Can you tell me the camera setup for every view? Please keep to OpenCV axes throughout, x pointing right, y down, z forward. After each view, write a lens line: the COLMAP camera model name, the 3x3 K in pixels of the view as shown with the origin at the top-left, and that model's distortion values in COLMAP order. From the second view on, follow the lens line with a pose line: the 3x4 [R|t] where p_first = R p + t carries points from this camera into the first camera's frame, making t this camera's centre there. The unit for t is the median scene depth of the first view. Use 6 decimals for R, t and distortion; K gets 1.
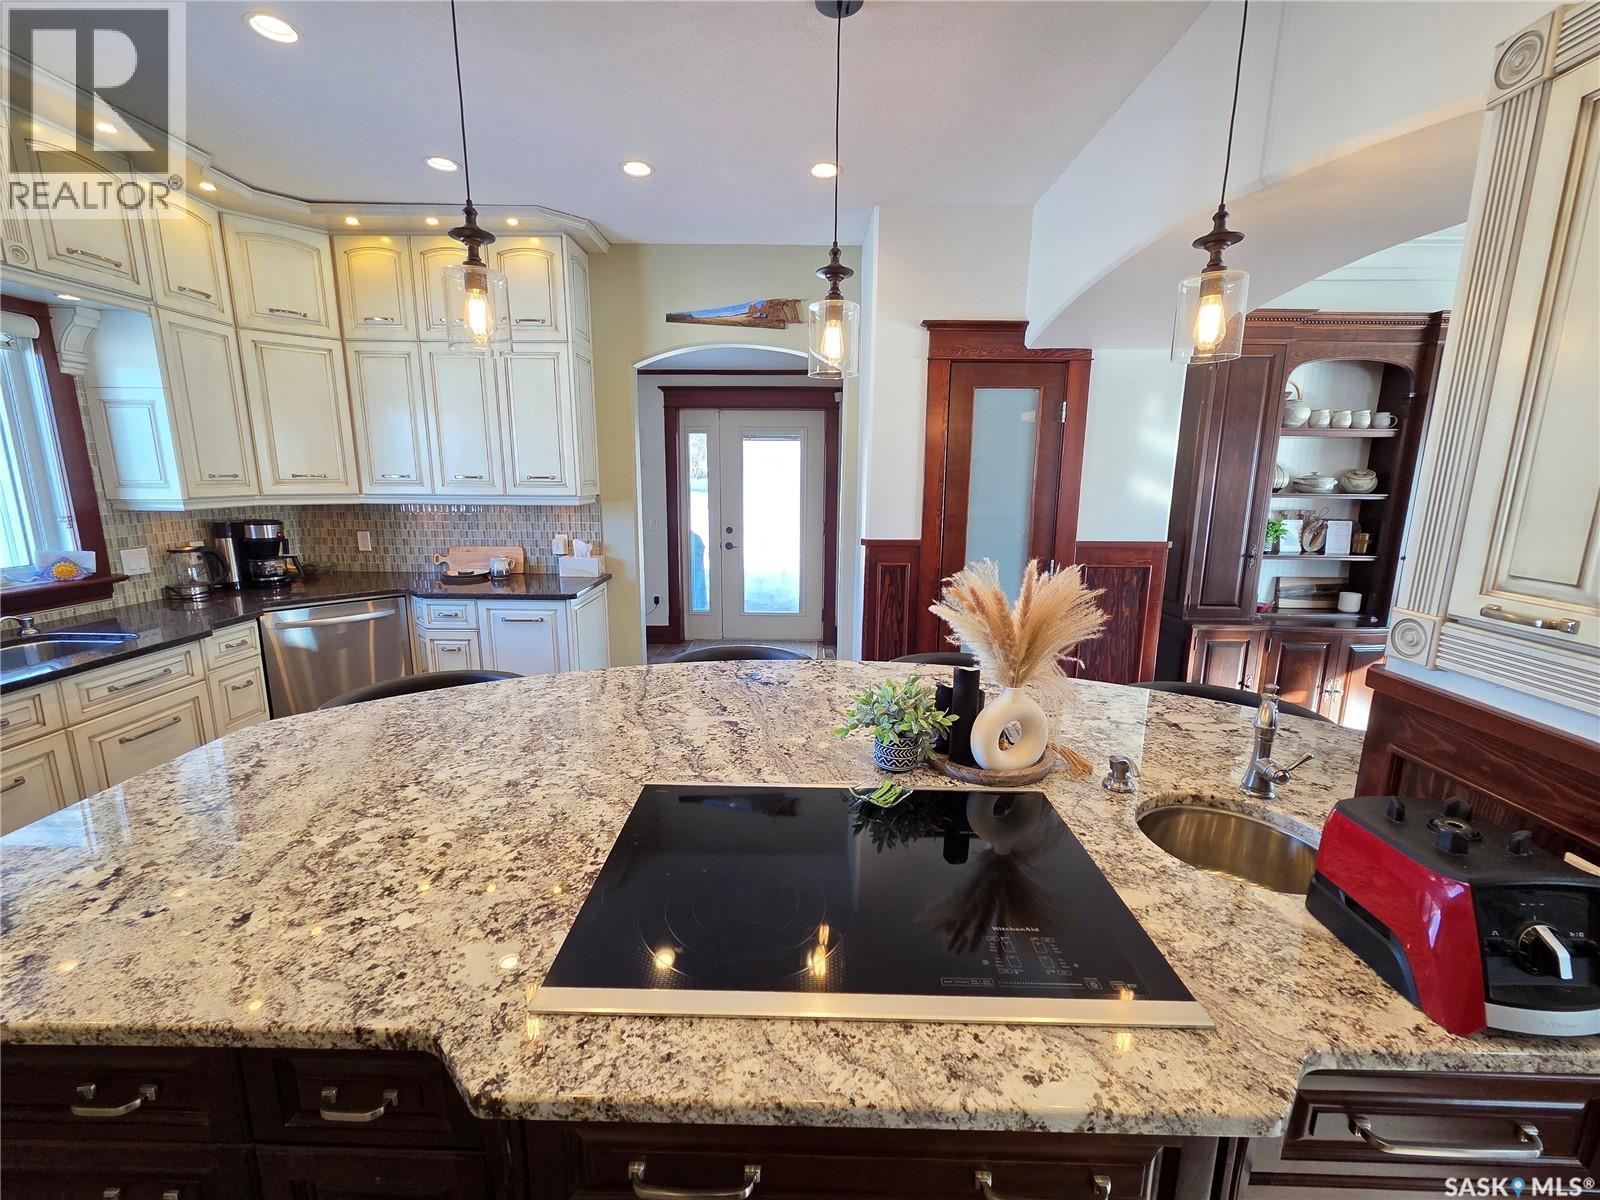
lens RADIAL K [[655.7, 0, 797.4], [0, 655.7, 598.6], [0, 0, 1]] dist [0.004222, -0.000614]
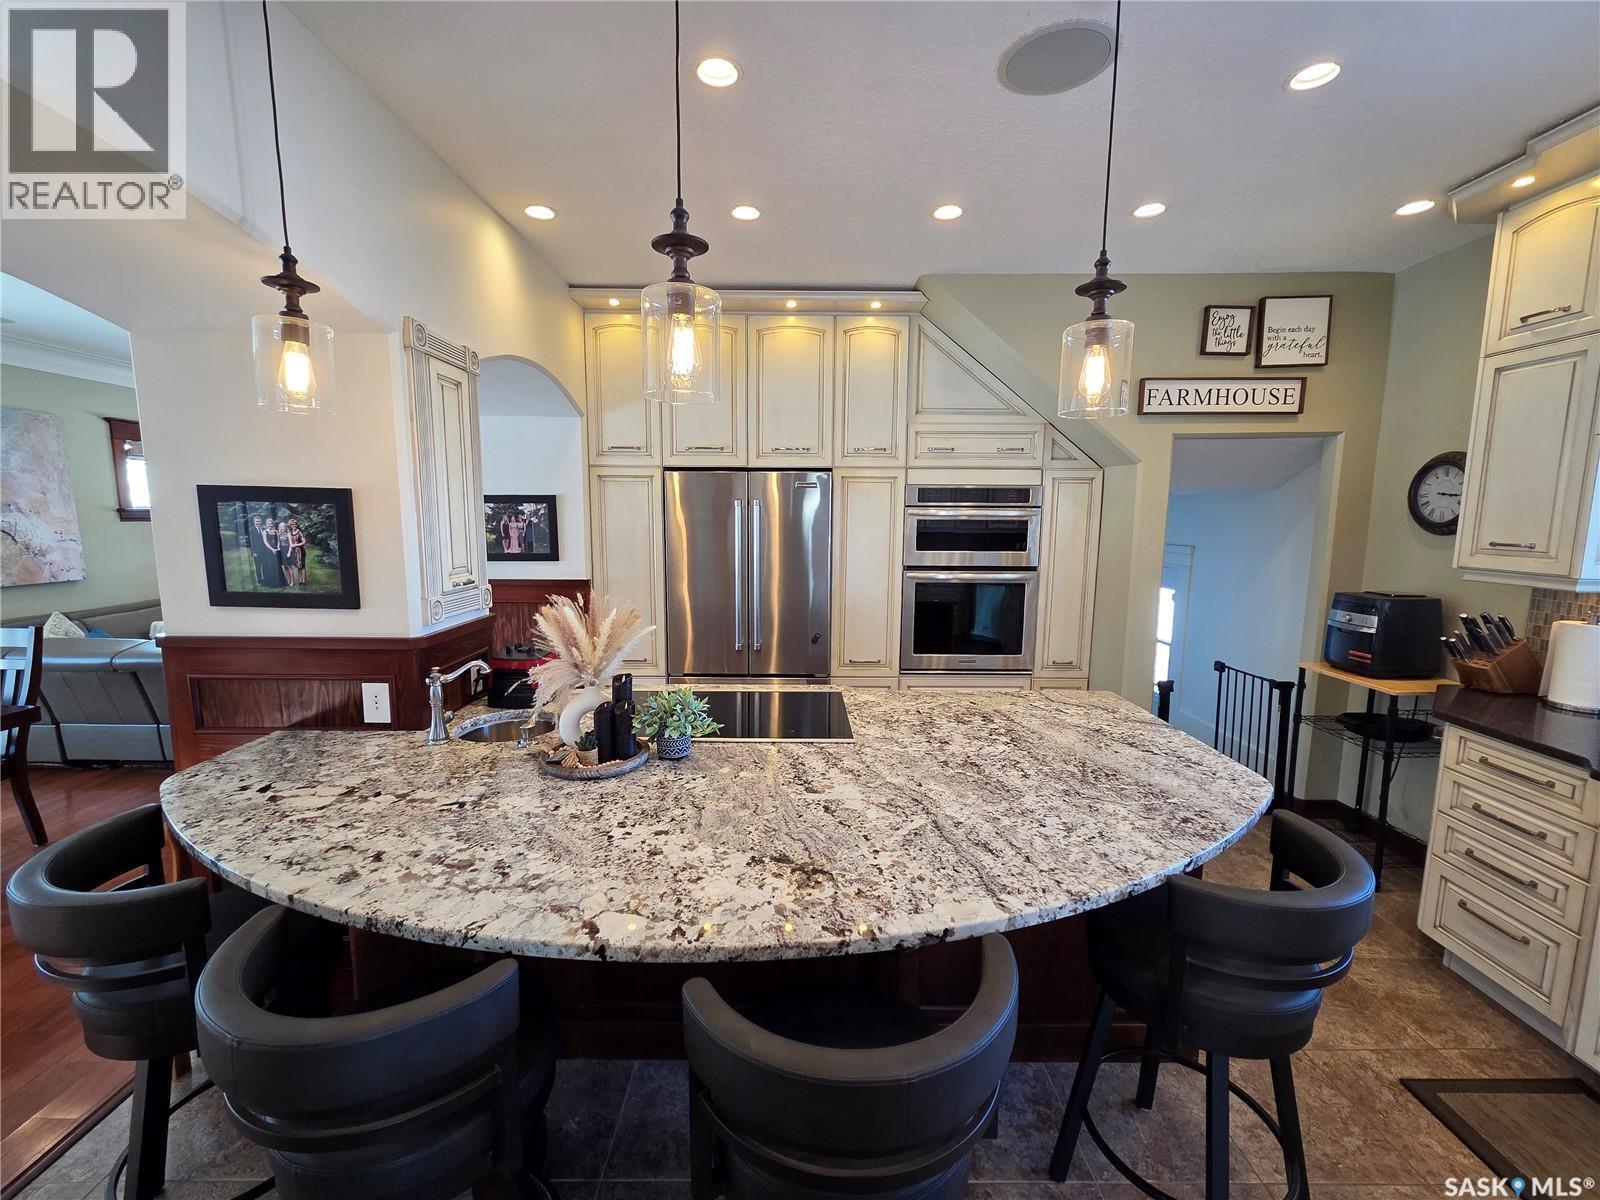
lens RADIAL K [[655.7, 0, 795.6], [0, 655.7, 596.8], [0, 0, 1]] dist [0.004222, -0.000614]
pose [[-0.999773, -0.012044, -0.017547, -0.033900], [-0.016936, 0.949525, 0.313234, -0.238759], [0.012889, 0.313461, -0.949514, 1.126397]]
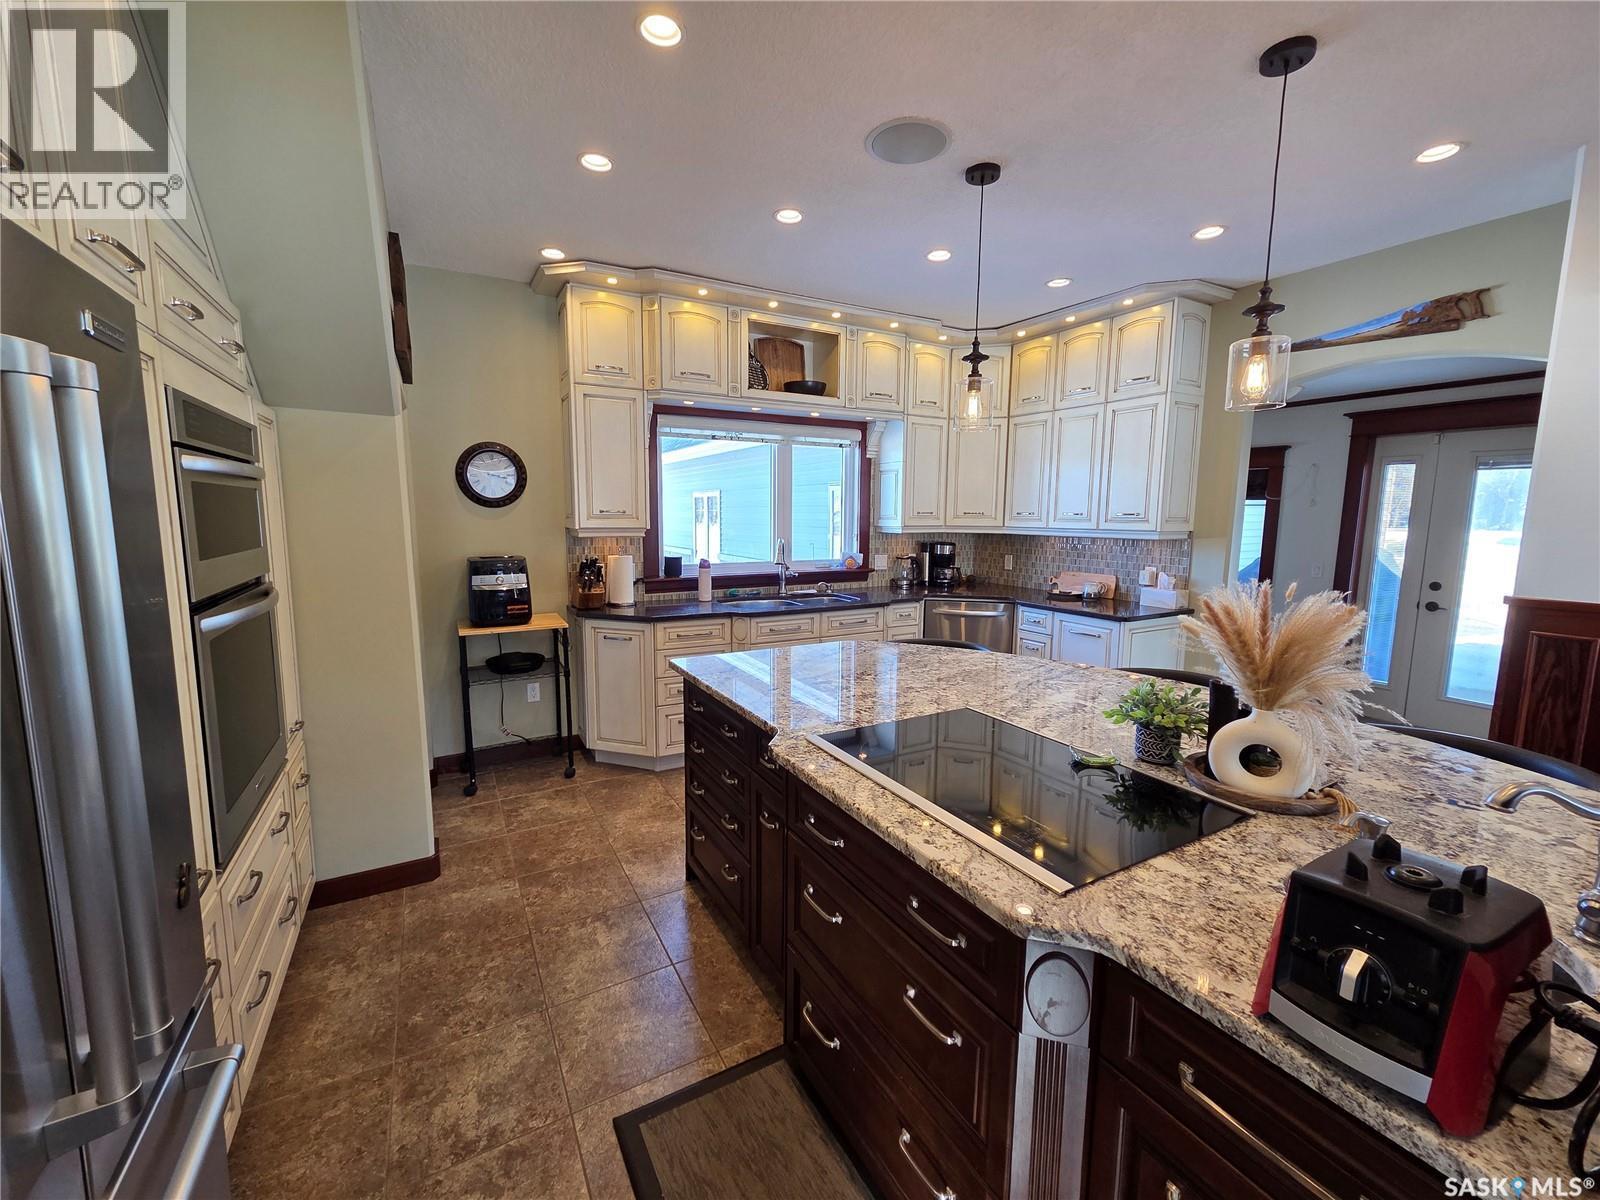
lens RADIAL K [[655.7, 0, 795.4], [0, 655.7, 598.8], [0, 0, 1]] dist [0.004222, -0.000614]
pose [[0.500283, 0.109818, -0.858870, 0.405457], [-0.167731, 0.985427, 0.028298, 0.030250], [0.849461, 0.129902, 0.511412, -0.063268]]
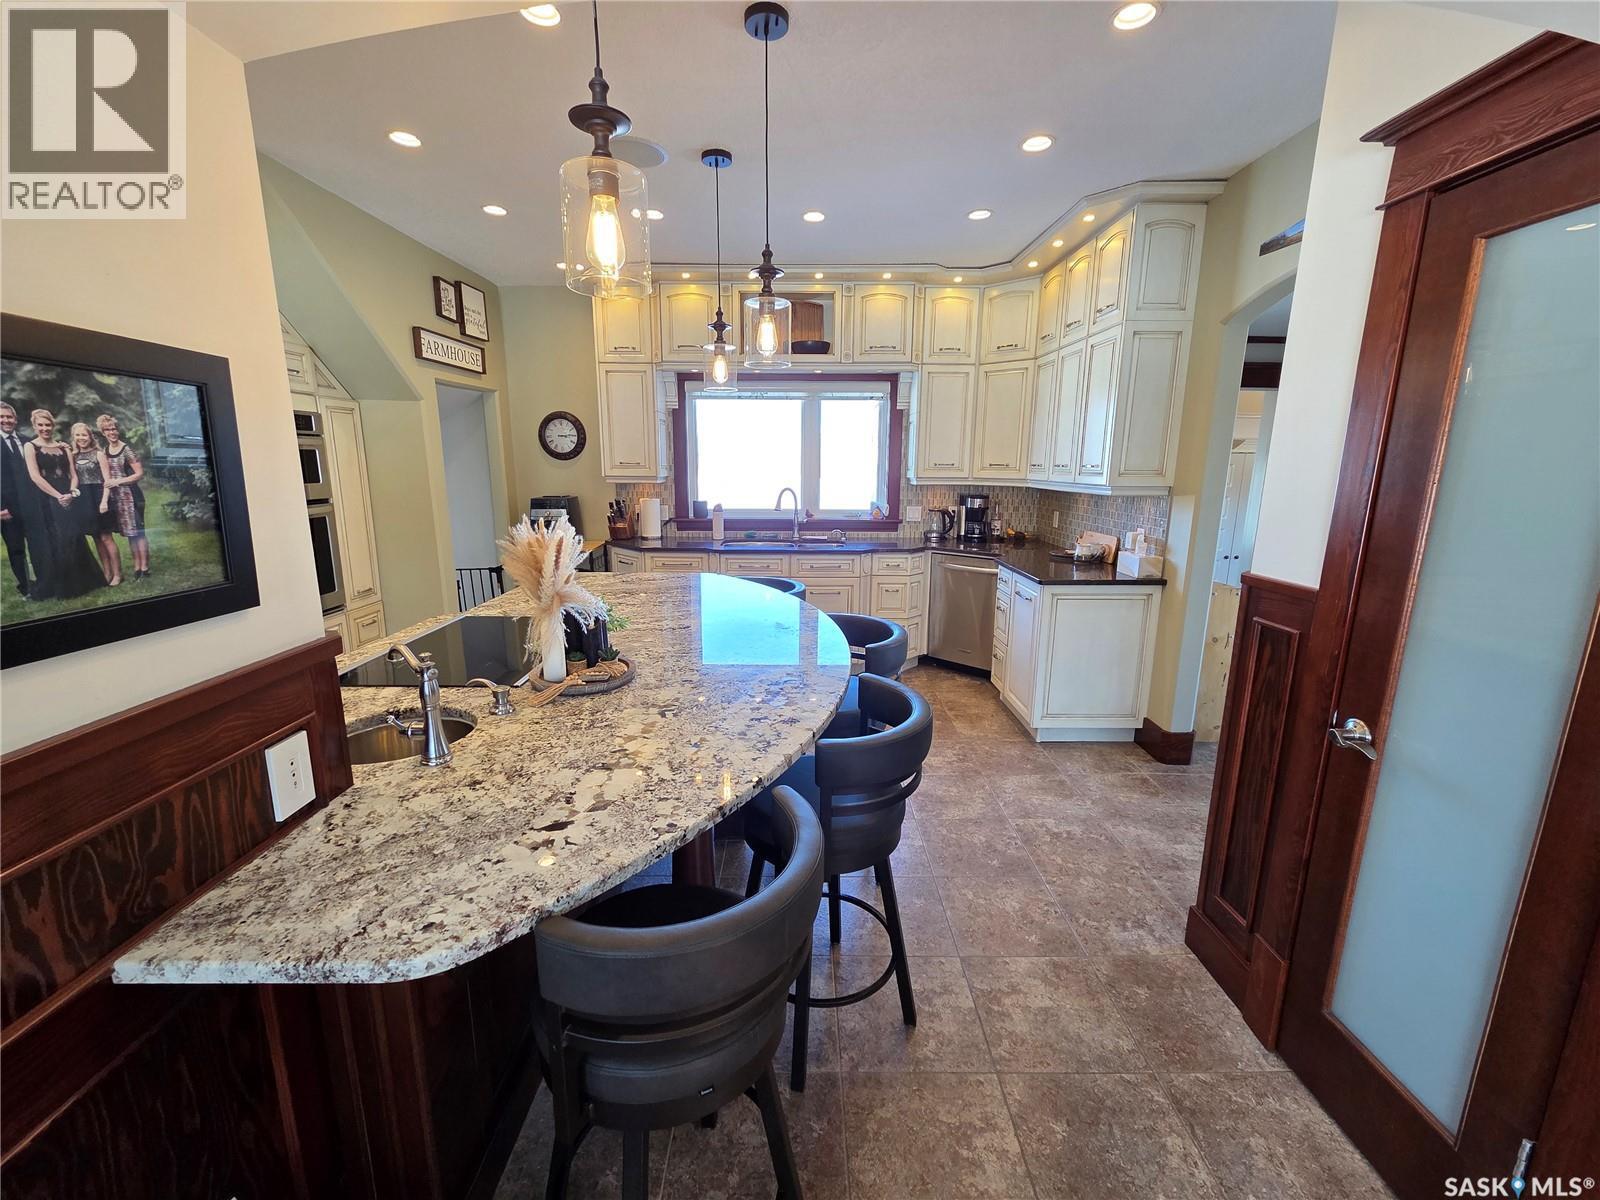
lens RADIAL K [[655.7, 0, 795.6], [0, 655.7, 598.5], [0, 0, 1]] dist [0.004222, -0.000614]
pose [[0.013363, 0.197875, -0.980136, 0.808707], [-0.195733, 0.961778, 0.191500, -0.122000], [0.980566, 0.189286, 0.051583, 0.706564]]
